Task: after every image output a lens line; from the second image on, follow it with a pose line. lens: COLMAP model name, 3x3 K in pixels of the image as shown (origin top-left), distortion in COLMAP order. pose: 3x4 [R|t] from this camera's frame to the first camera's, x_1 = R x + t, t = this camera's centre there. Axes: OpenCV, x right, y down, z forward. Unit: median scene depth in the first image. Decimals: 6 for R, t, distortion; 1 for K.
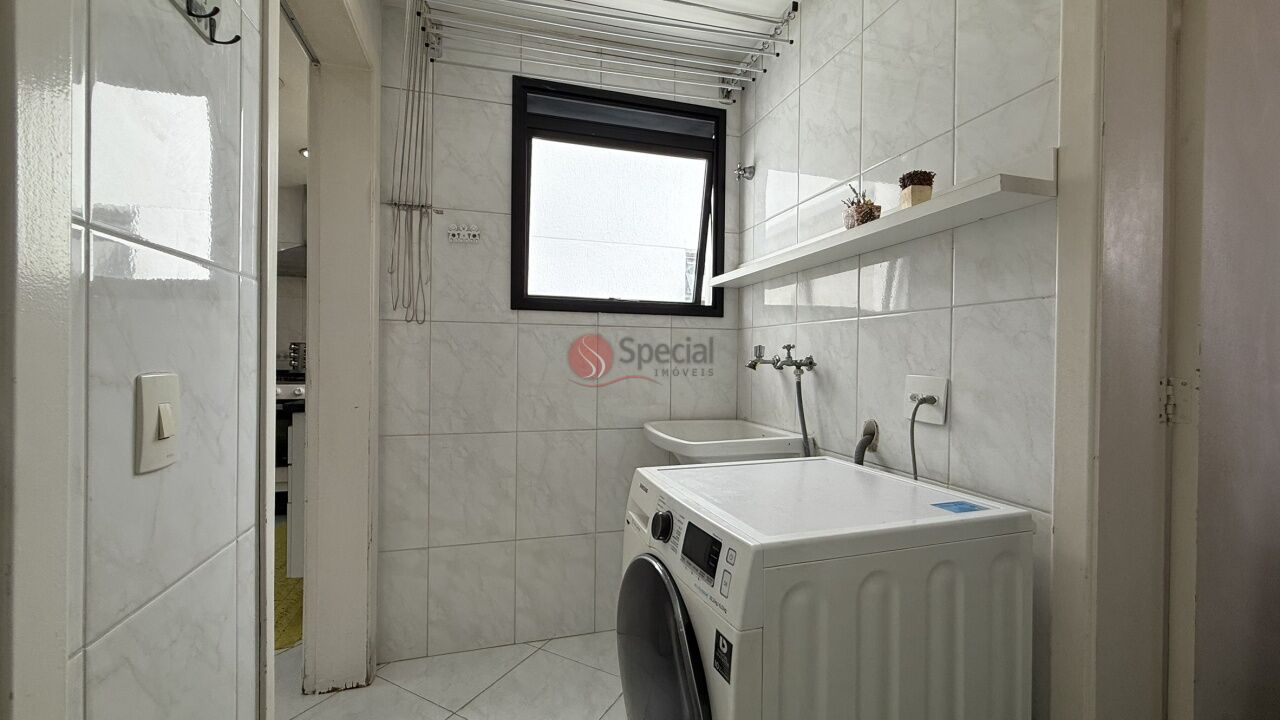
lens RADIAL K [[512.0, 0, 637.0], [0, 512.0, 359.8], [0, 0, 1]] dist [0.000942, 0.000035]
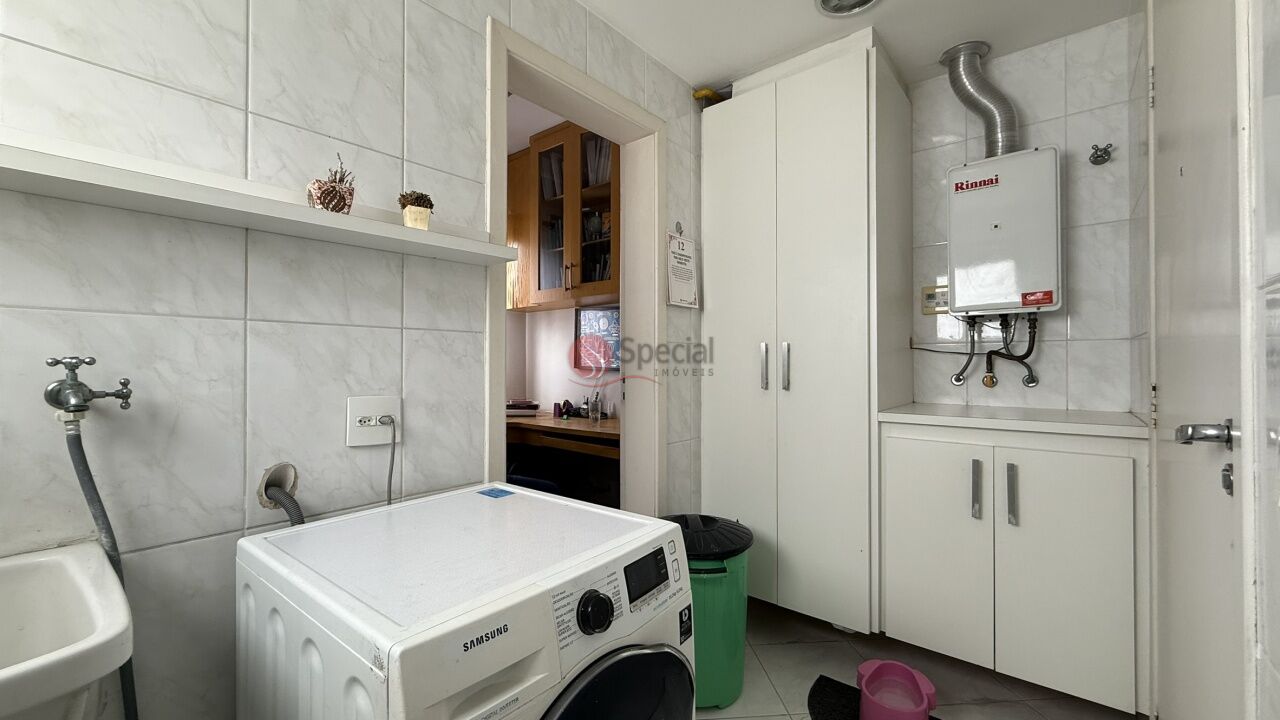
lens RADIAL K [[512.0, 0, 638.0], [0, 512.0, 359.3], [0, 0, 1]] dist [0.000942, 0.000035]
pose [[-0.557419, -0.004097, 0.830221, -0.341525], [-0.003554, 0.999990, 0.002548, -0.028017], [-0.830224, -0.001530, -0.557428, 0.765849]]
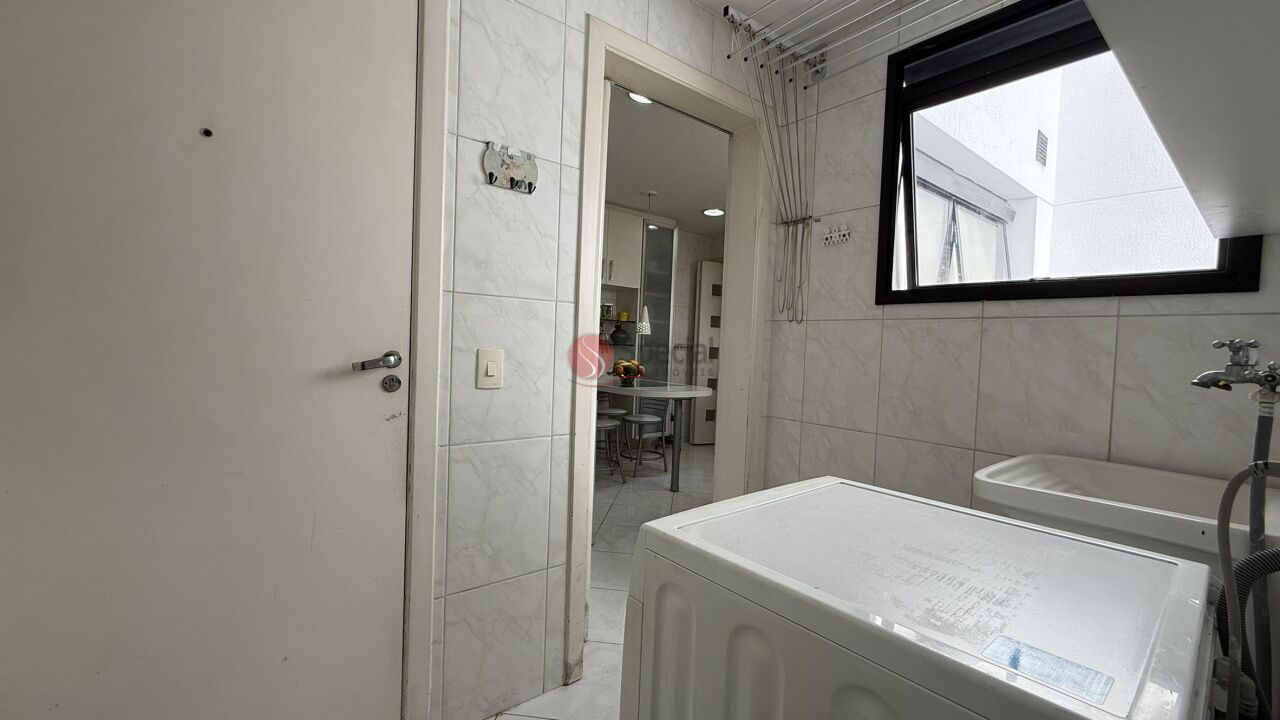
lens RADIAL K [[512.0, 0, 638.9], [0, 512.0, 359.9], [0, 0, 1]] dist [0.000942, 0.000035]
pose [[0.378548, 0.033180, -0.924987, 0.500087], [-0.038896, 0.999045, 0.019918, 0.002421], [0.924764, 0.028439, 0.379477, 0.245561]]
